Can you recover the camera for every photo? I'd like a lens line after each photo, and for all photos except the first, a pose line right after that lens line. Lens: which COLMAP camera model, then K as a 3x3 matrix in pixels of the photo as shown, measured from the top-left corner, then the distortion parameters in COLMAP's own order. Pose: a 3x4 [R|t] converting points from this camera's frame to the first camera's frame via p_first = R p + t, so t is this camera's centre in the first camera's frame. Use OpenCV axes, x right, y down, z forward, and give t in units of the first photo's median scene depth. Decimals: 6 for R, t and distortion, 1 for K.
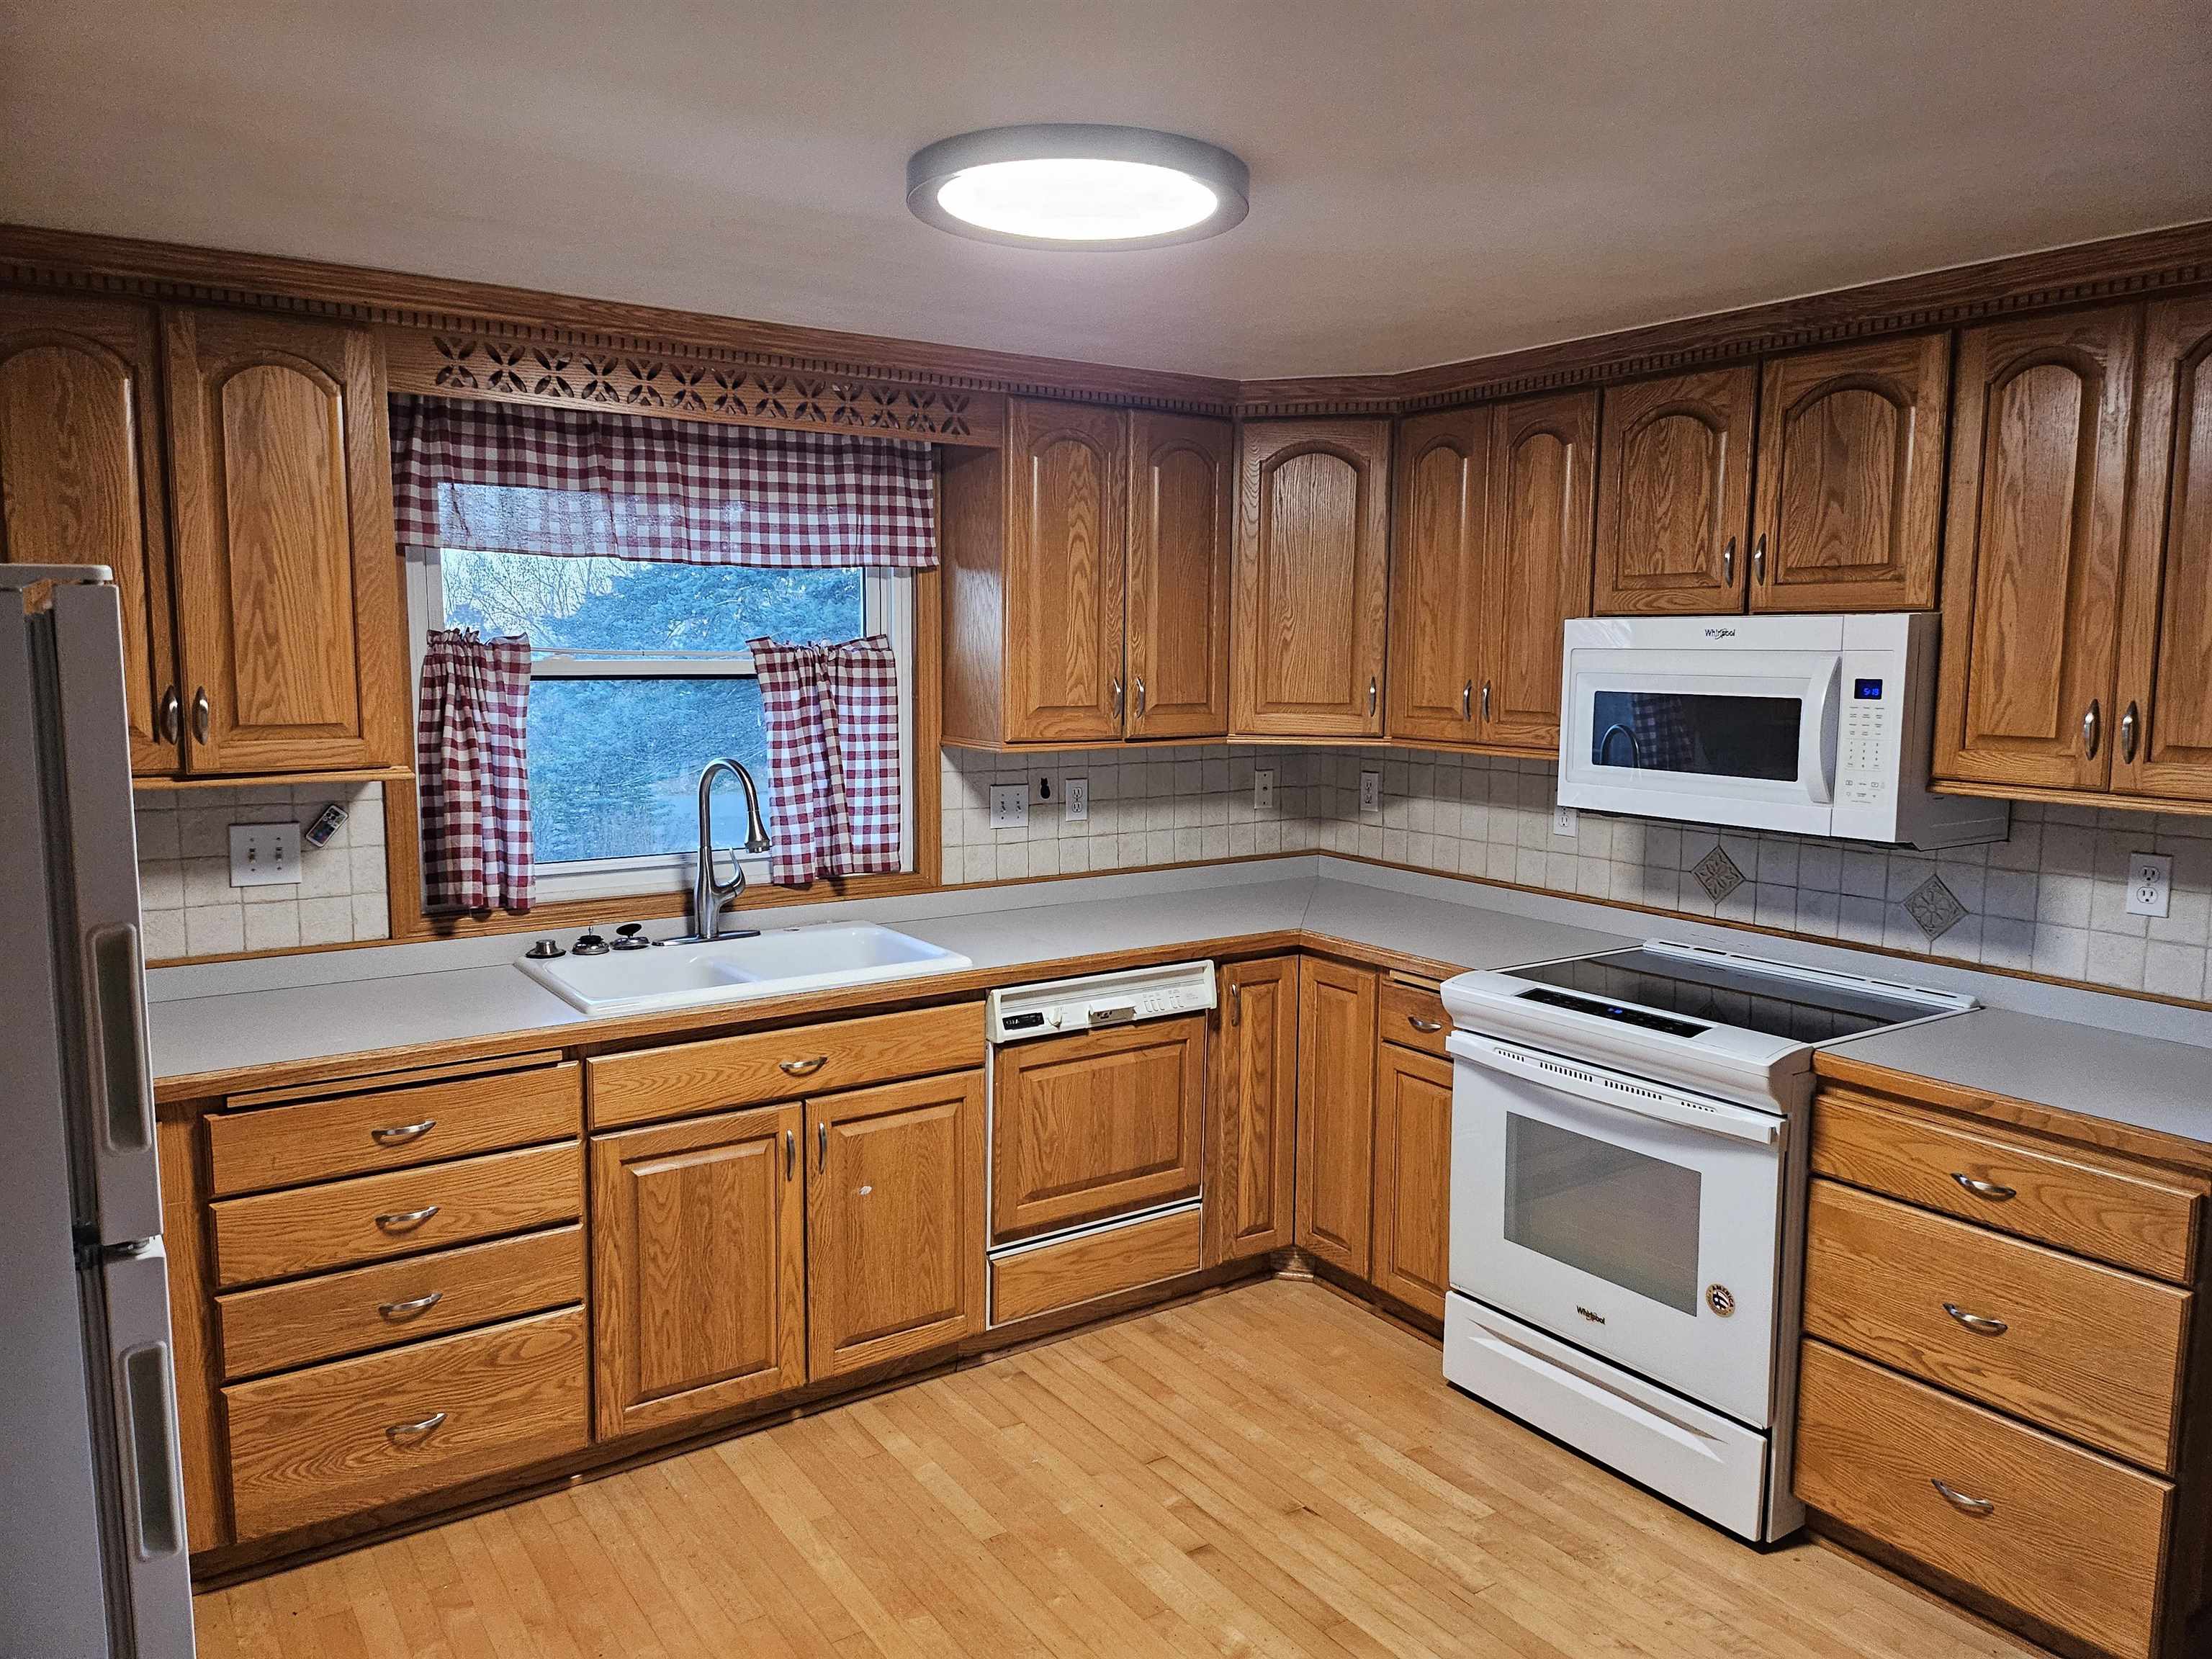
lens RADIAL K [[1555.6, 0, 1098.1], [0, 1555.6, 819.3], [0, 0, 1]] dist [0.064374, -0.072910]
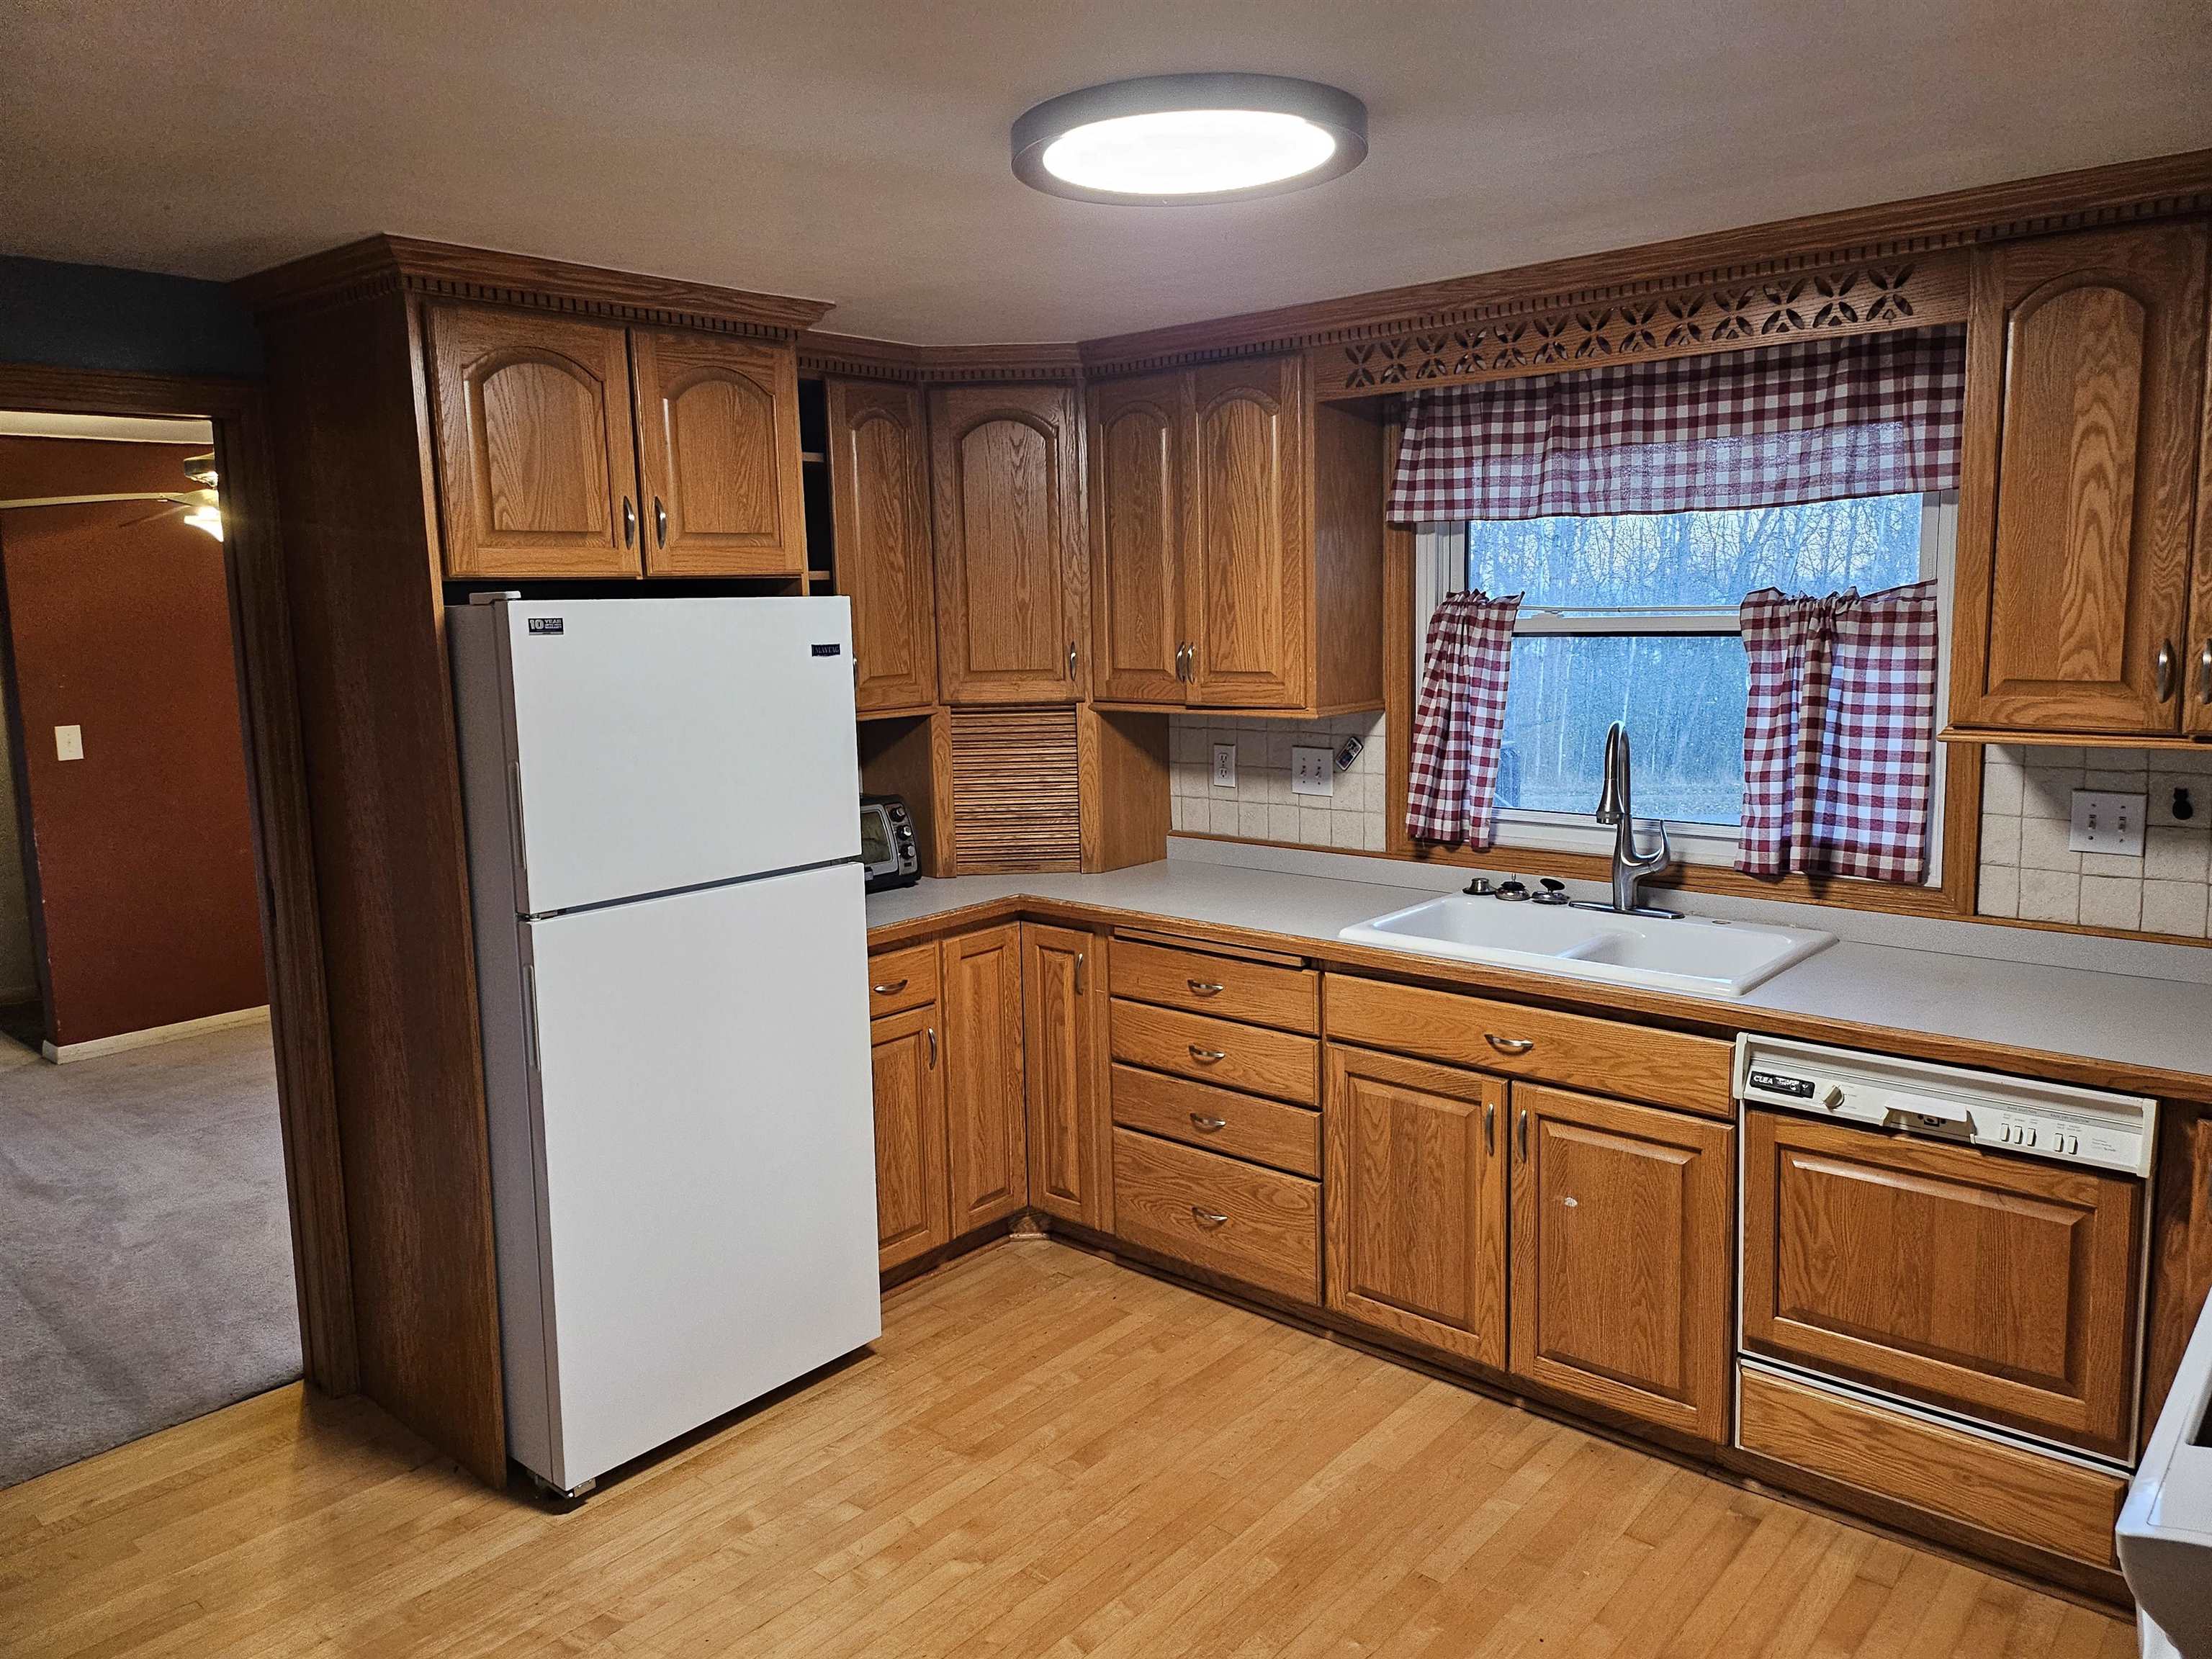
lens RADIAL K [[1555.6, 0, 1101.1], [0, 1555.6, 805.6], [0, 0, 1]] dist [0.064374, -0.072910]
pose [[0.242555, 0.117366, -0.963012, 0.617619], [-0.084643, 0.991430, 0.099511, -0.057930], [0.966438, 0.057376, 0.250411, 0.476174]]
